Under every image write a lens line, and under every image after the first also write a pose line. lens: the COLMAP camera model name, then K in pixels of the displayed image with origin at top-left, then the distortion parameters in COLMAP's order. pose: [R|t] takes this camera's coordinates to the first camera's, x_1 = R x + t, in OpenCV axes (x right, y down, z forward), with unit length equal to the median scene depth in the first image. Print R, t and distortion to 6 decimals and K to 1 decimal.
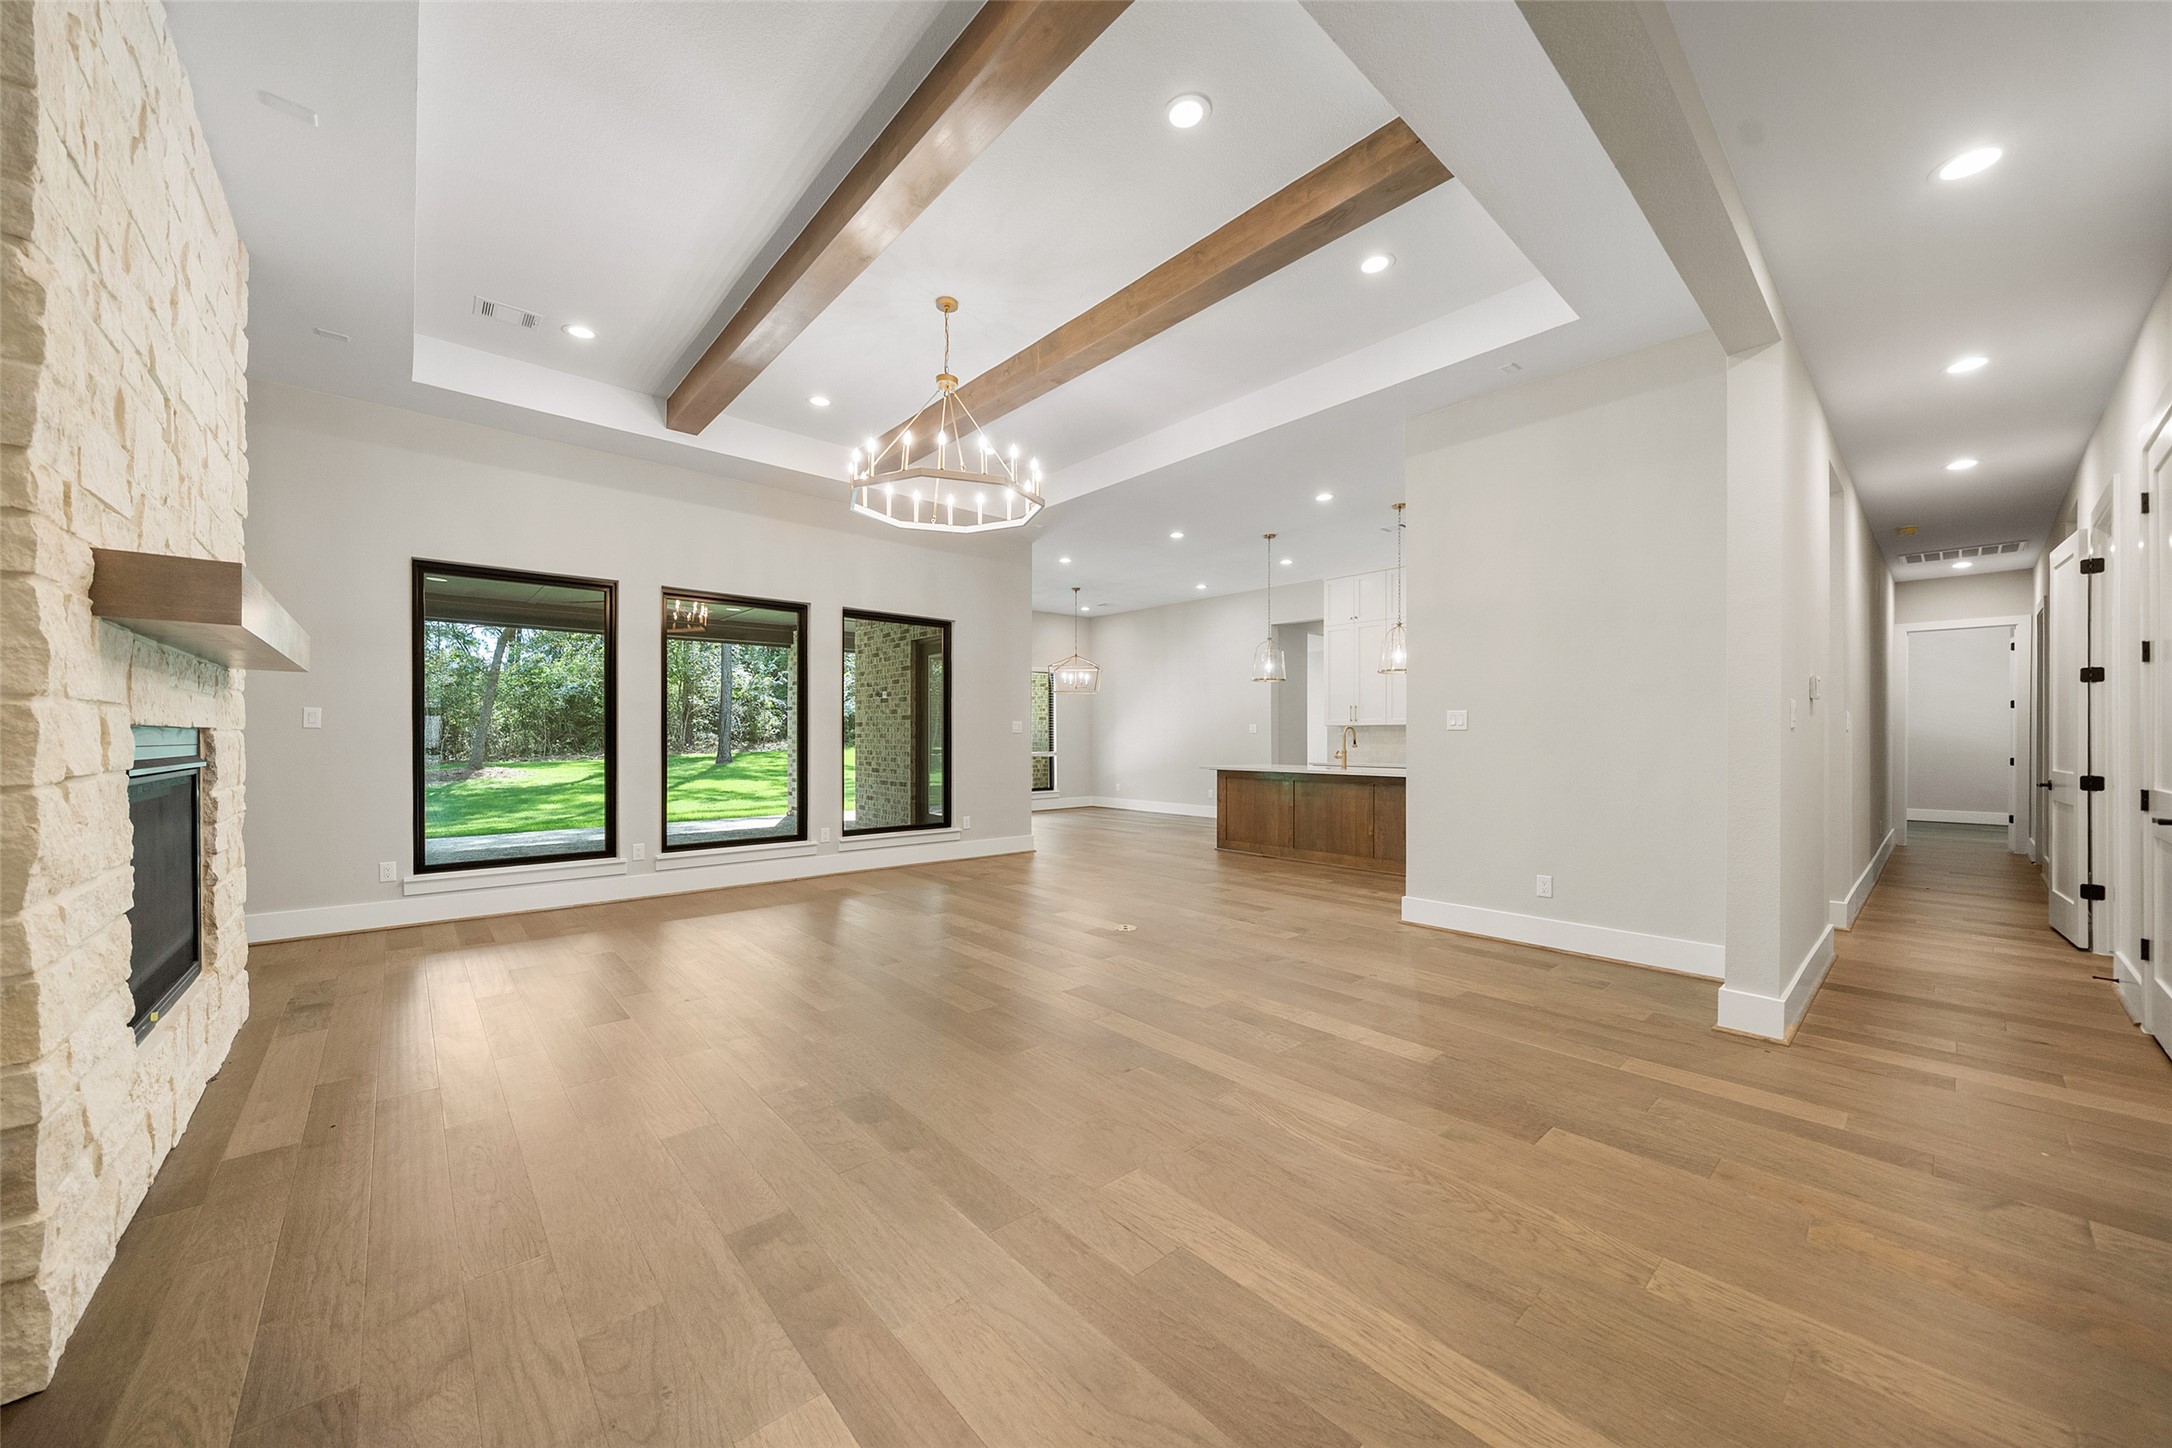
lens RADIAL K [[772.7, 0, 1091.6], [0, 772.7, 732.9], [0, 0, 1]] dist [-0.004916, -0.000007]
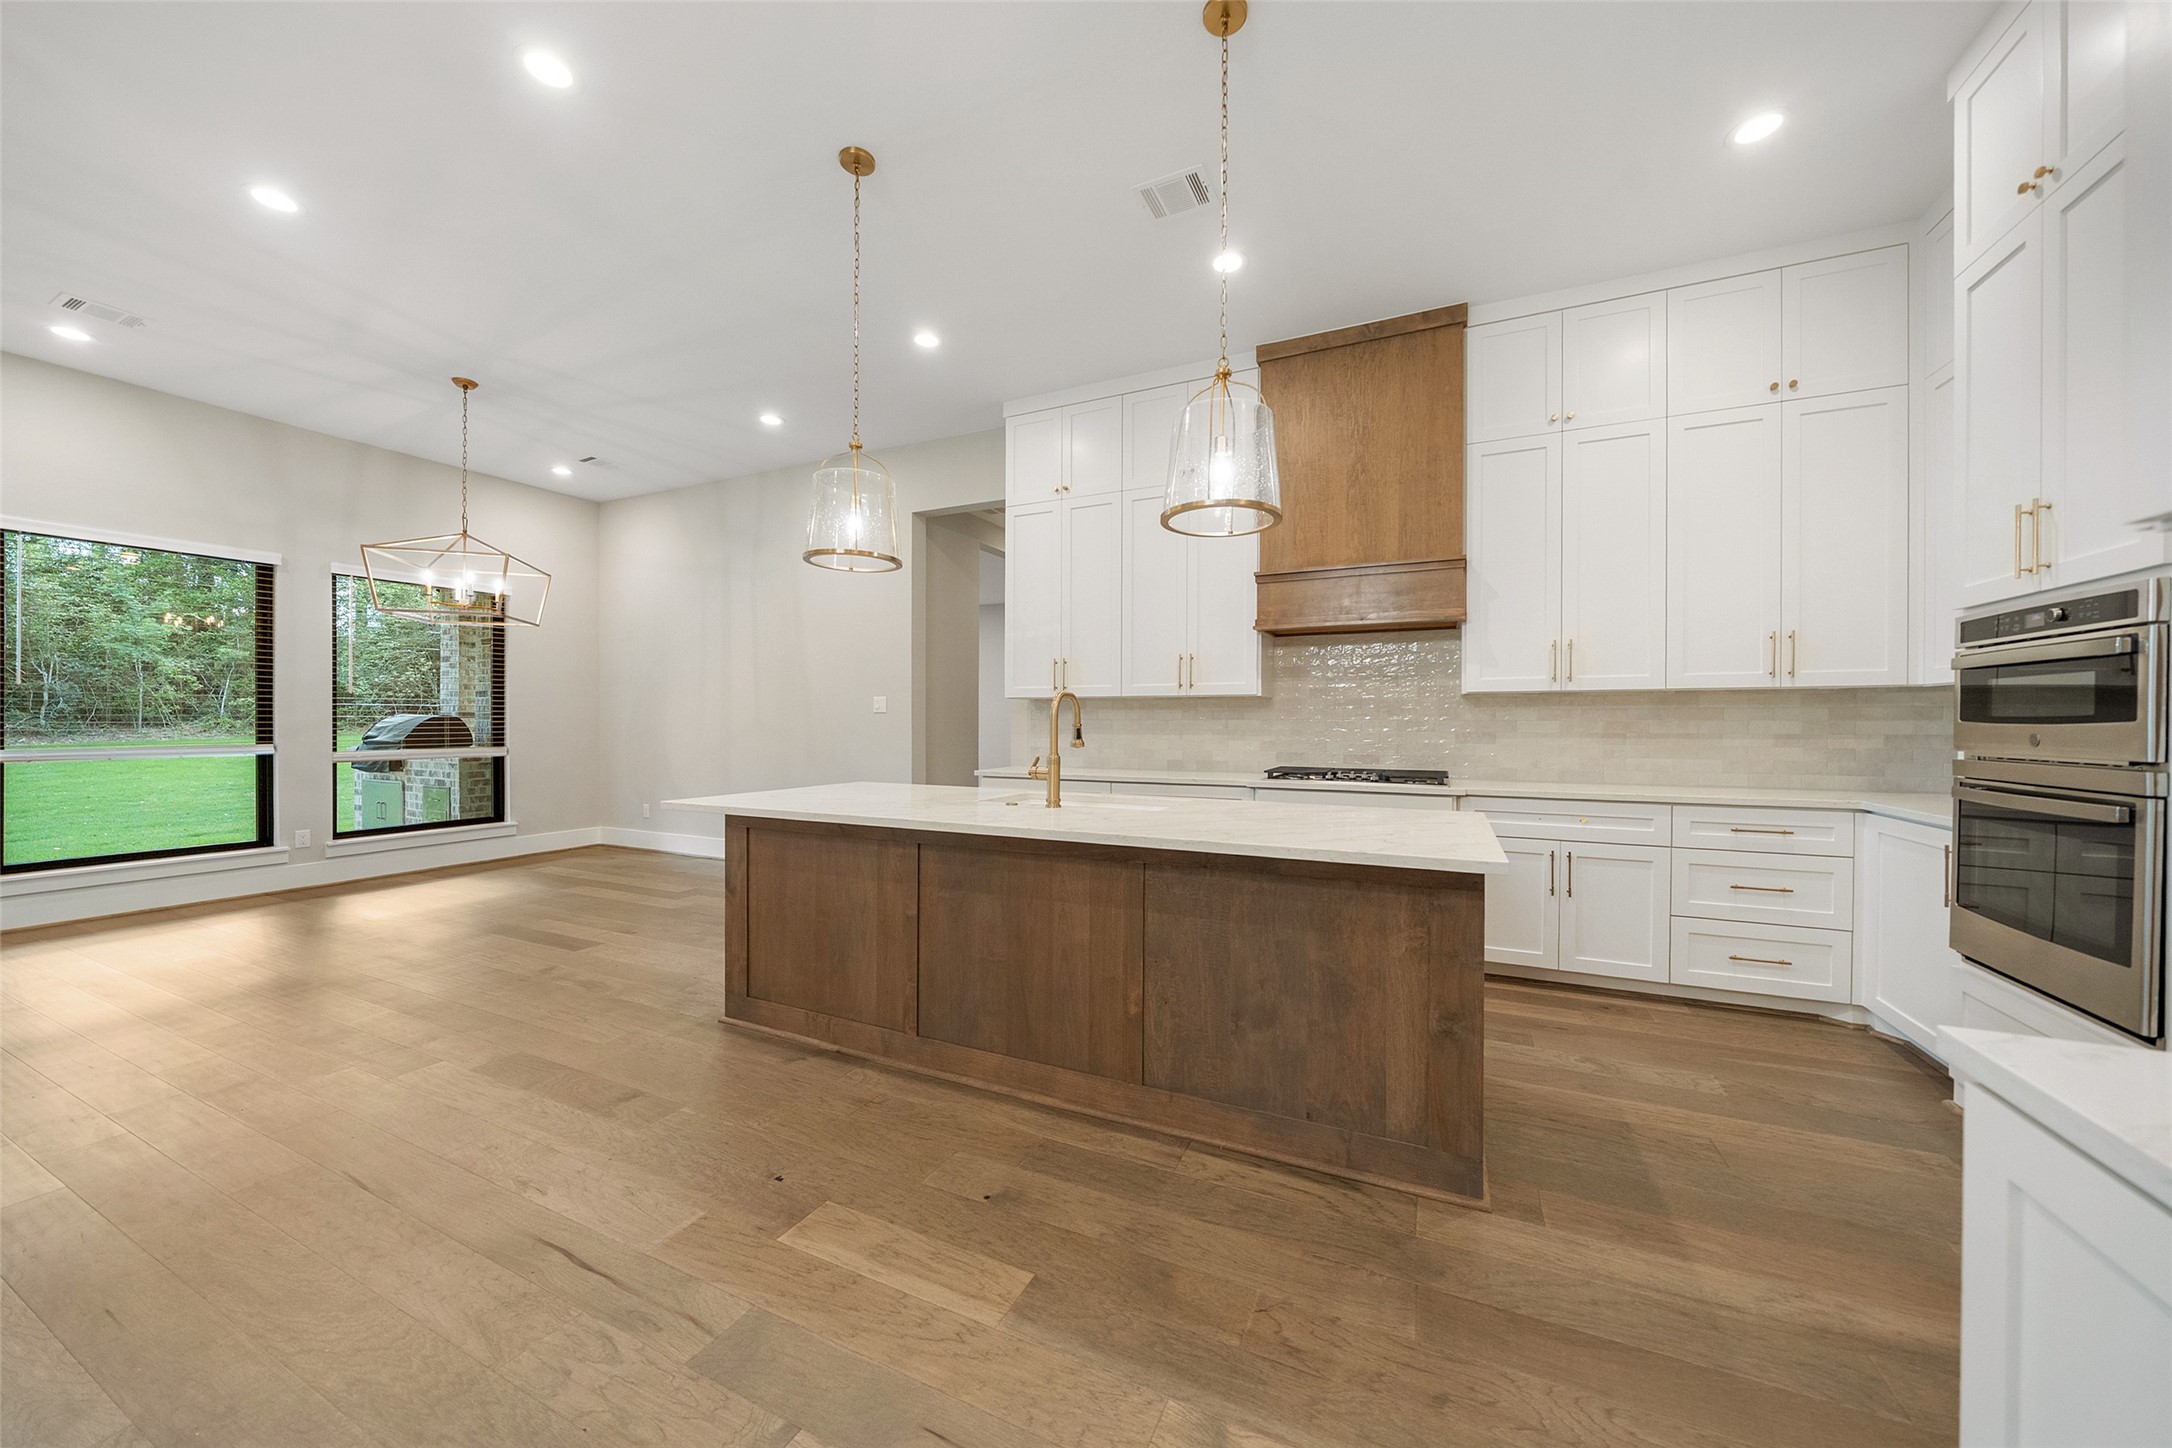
lens RADIAL K [[772.7, 0, 1091.6], [0, 772.7, 732.9], [0, 0, 1]] dist [-0.004916, -0.000007]
pose [[0.922502, -0.003630, 0.385976, 0.301068], [-0.004542, 0.999784, 0.020260, 0.005970], [-0.385967, -0.020443, 0.922286, 0.976800]]
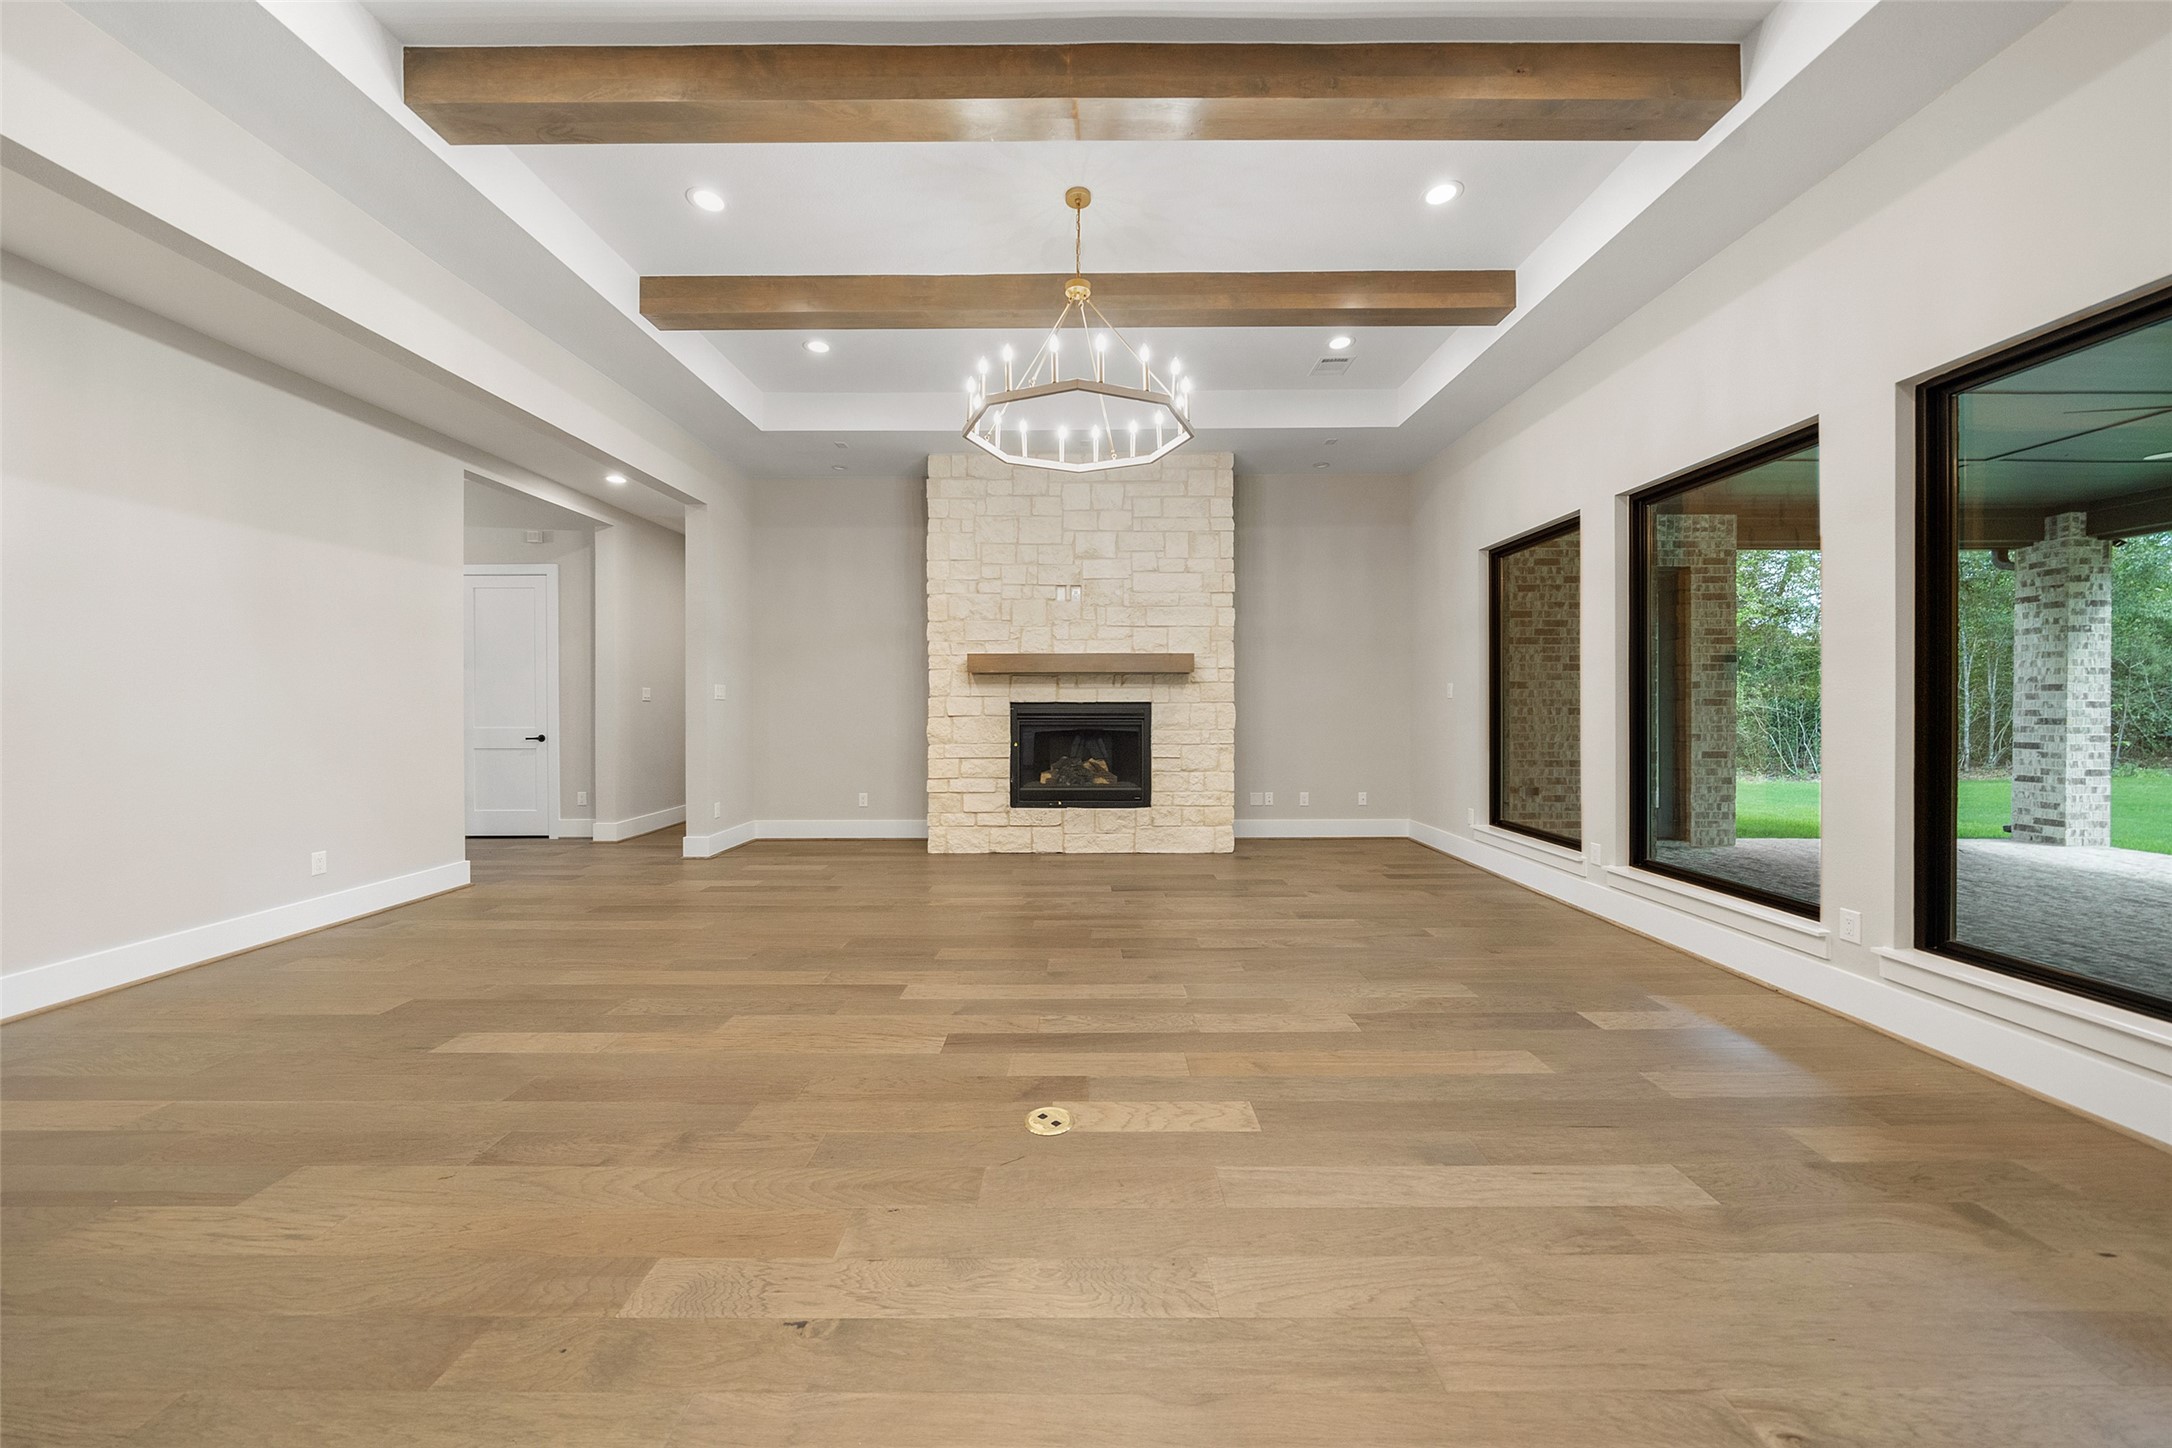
lens RADIAL K [[754.2, 0, 1084.5], [0, 754.2, 705.2], [0, 0, 1]] dist [-0.005808, -0.000078]
pose [[-0.669420, -0.001320, -0.742883, 0.346552], [0.005968, 0.999957, -0.007155, 0.010015], [0.742860, -0.009223, -0.669383, 1.260520]]
